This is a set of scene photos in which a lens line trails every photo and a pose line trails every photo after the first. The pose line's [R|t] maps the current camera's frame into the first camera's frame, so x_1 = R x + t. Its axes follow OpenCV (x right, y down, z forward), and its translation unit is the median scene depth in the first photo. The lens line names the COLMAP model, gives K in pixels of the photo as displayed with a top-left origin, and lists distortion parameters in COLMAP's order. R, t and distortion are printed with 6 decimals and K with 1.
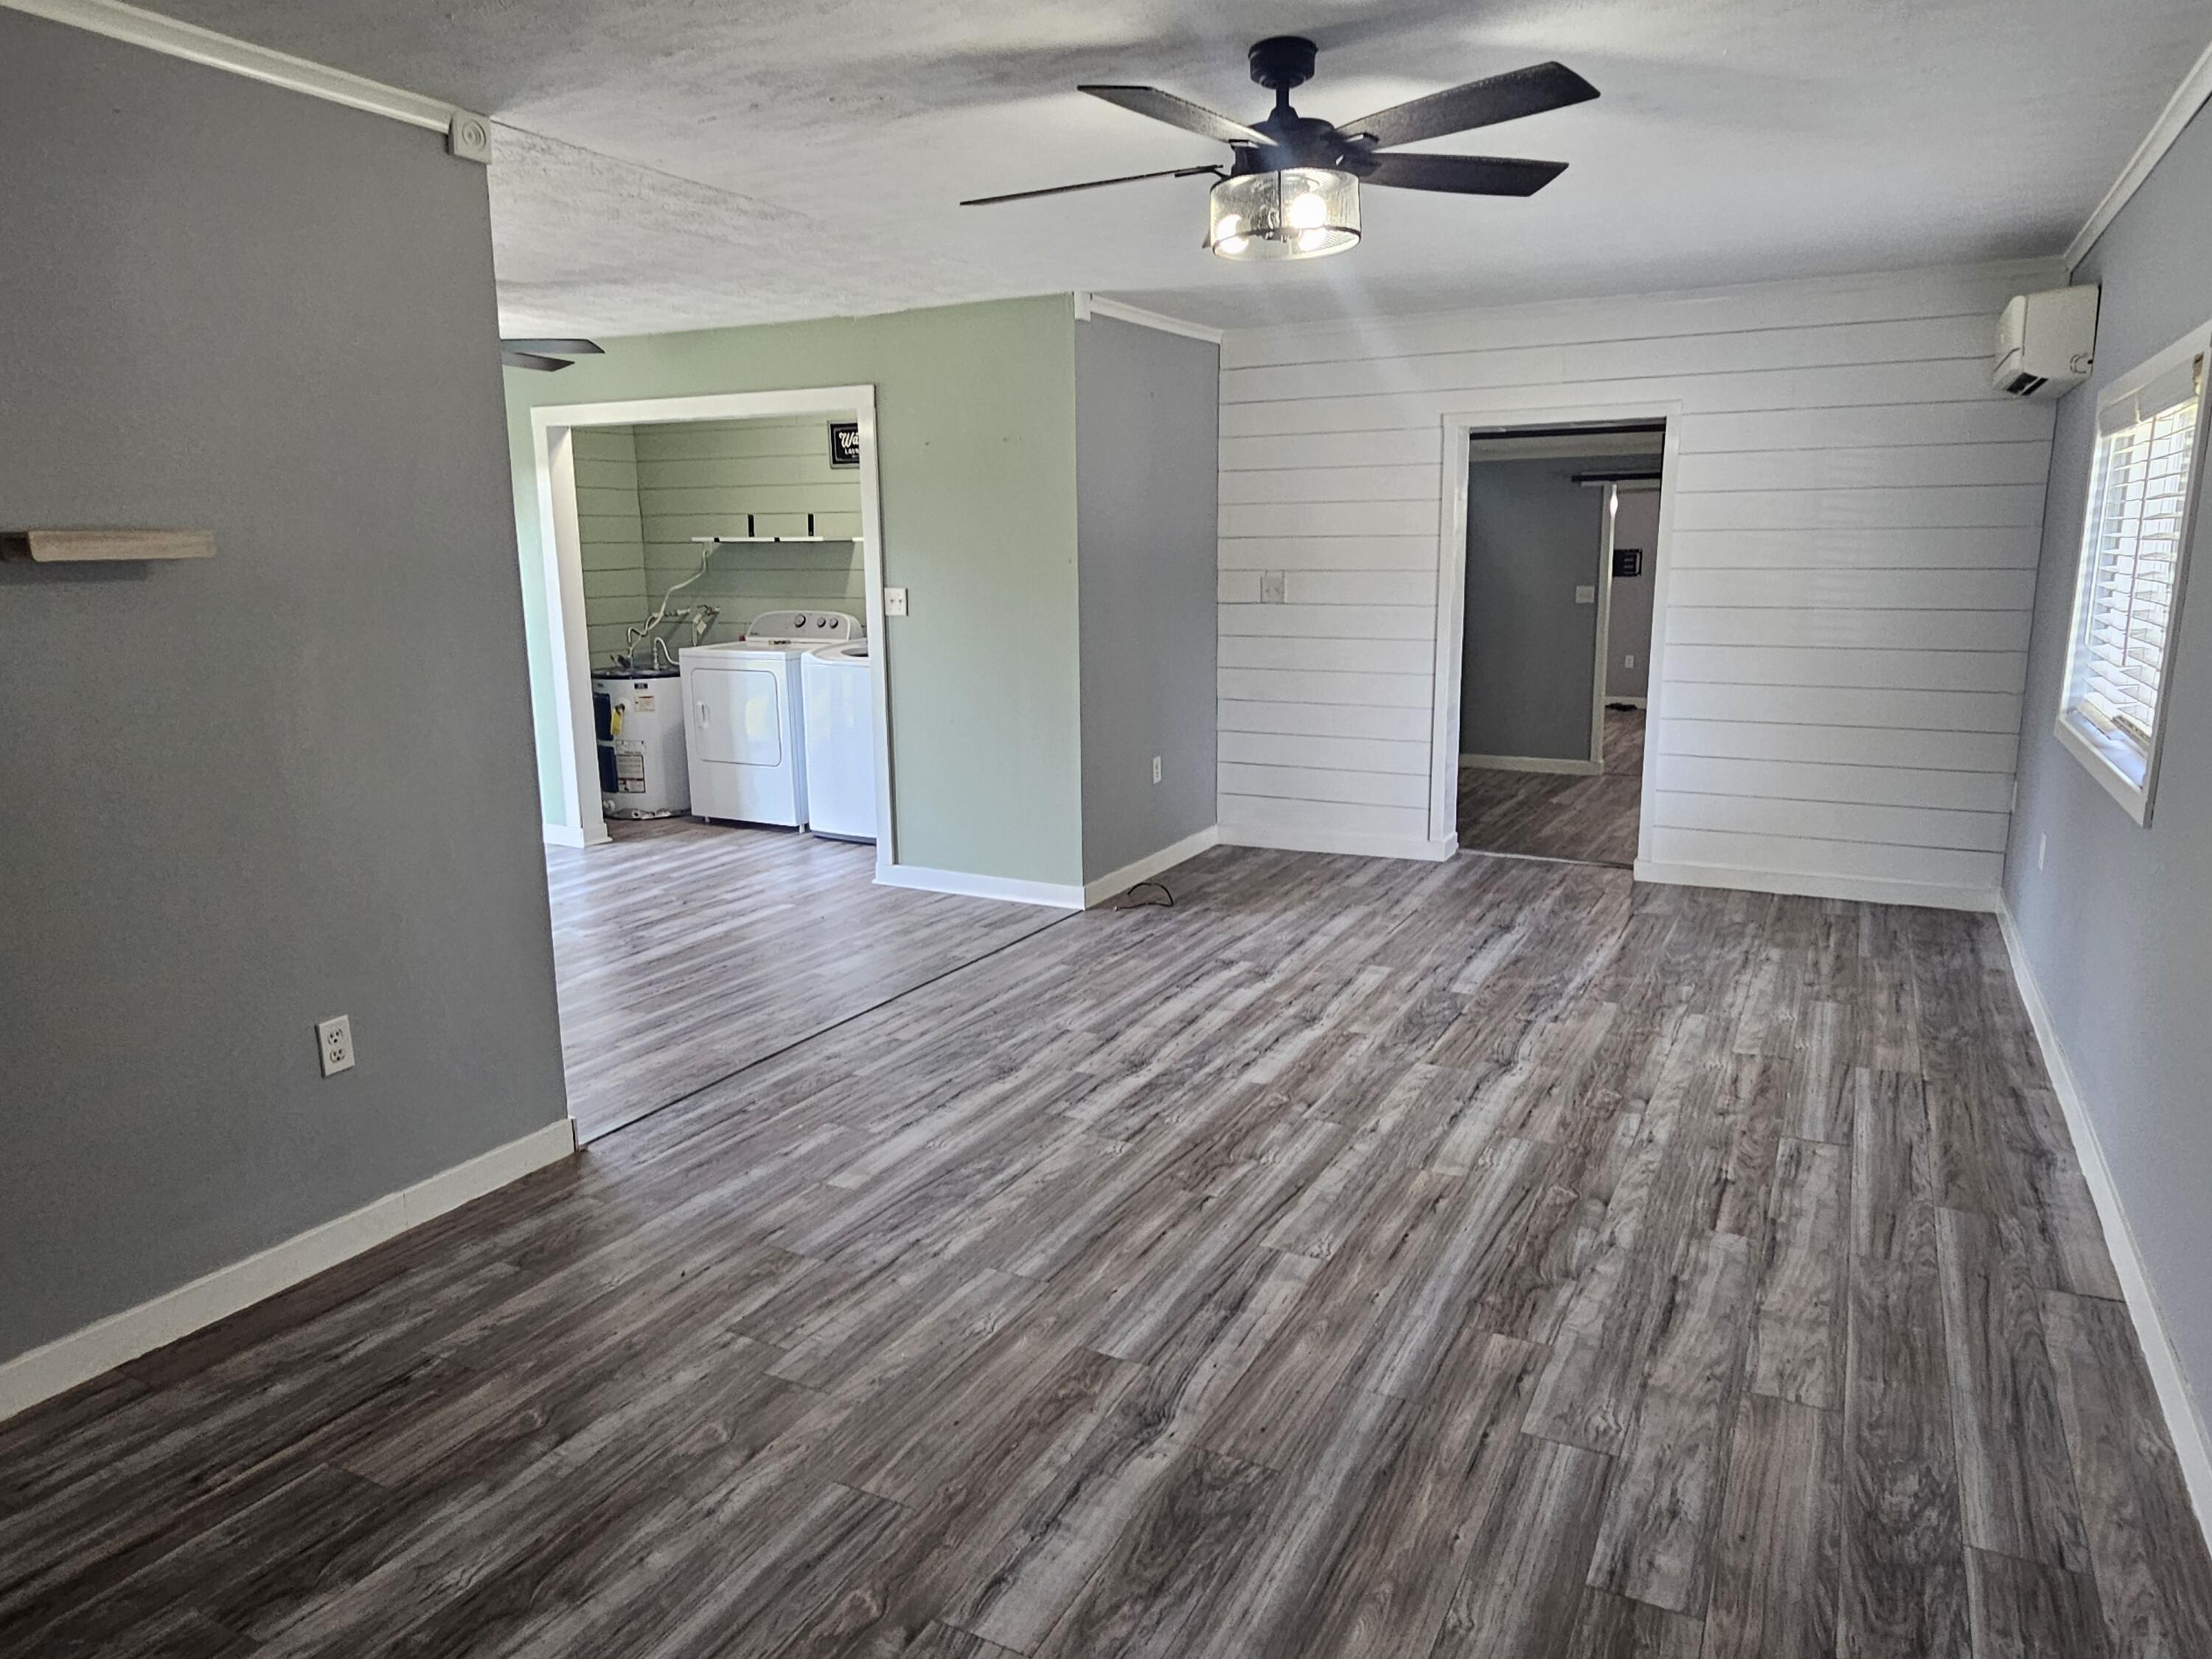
lens RADIAL K [[1431.9, 0, 1106.0], [0, 1431.9, 829.5], [0, 0, 1]] dist [-0.000106, -0.000705]
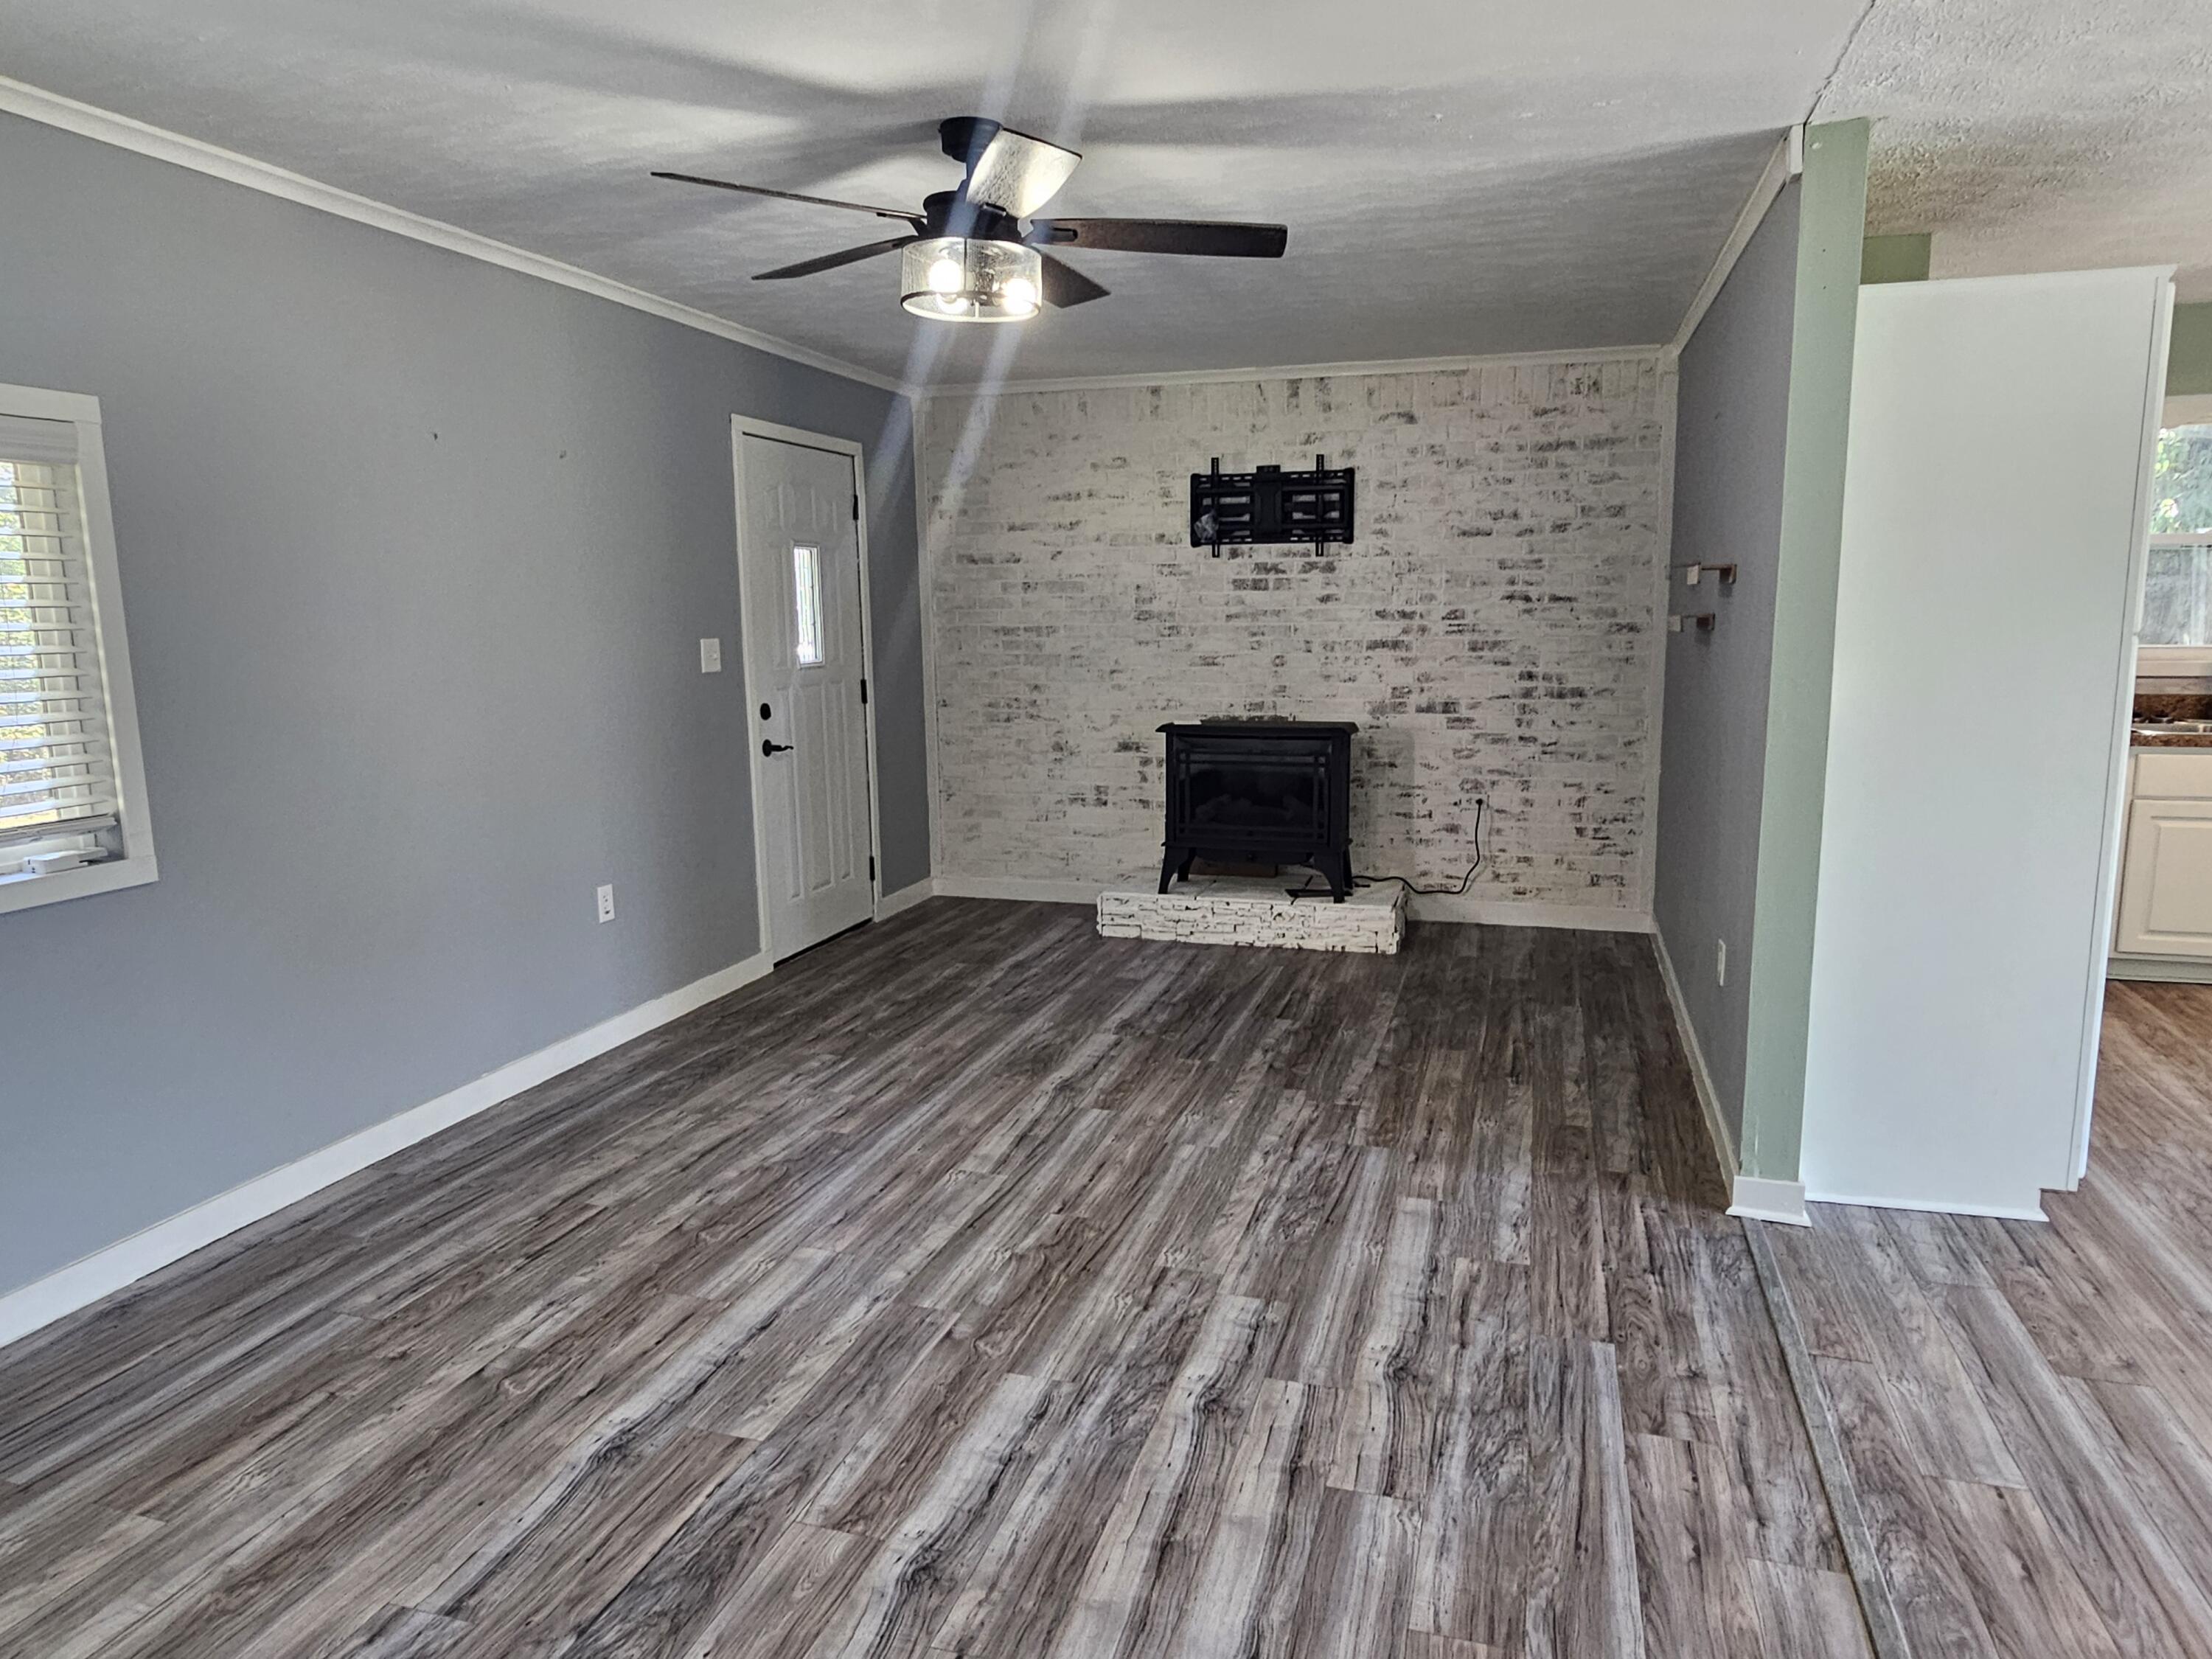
lens RADIAL K [[1431.9, 0, 1106.0], [0, 1431.9, 829.5], [0, 0, 1]] dist [-0.000106, -0.000705]
pose [[-0.981372, 0.053596, -0.184492, 0.210370], [-0.013122, 0.939357, 0.342690, -0.354358], [0.191671, 0.338727, -0.921155, 1.831173]]
